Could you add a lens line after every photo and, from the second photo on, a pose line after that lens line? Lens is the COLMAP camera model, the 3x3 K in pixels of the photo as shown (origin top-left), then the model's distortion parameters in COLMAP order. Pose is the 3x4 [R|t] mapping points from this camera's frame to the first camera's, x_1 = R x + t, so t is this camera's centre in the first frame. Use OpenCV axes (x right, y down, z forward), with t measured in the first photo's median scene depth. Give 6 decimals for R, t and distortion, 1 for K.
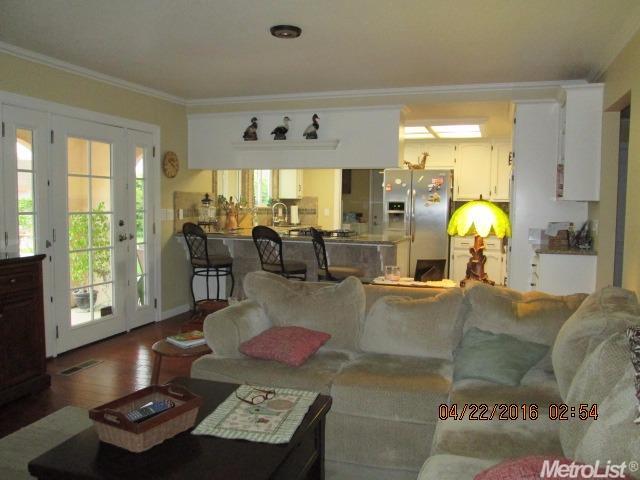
lens RADIAL K [[524.1, 0, 320.3], [0, 524.1, 240.5], [0, 0, 1]] dist [-0.064533, 0.025215]
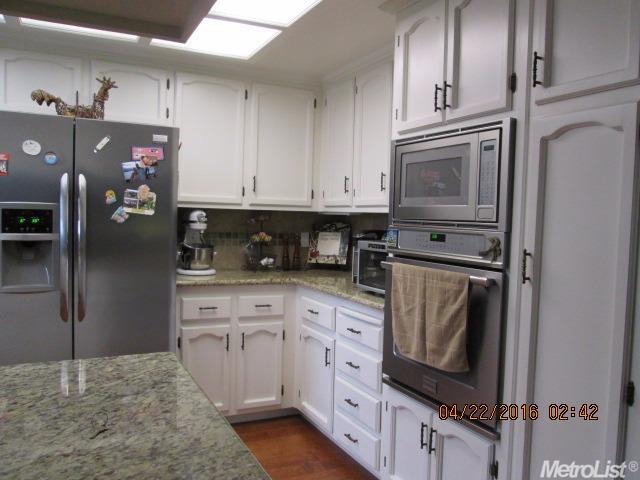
lens RADIAL K [[524.1, 0, 320.6], [0, 524.1, 242.0], [0, 0, 1]] dist [-0.064533, 0.025215]
pose [[0.697268, -0.030206, 0.716174, 0.039700], [0.029353, 0.999477, 0.013577, -0.050977], [-0.716209, 0.011555, 0.697790, 0.633666]]
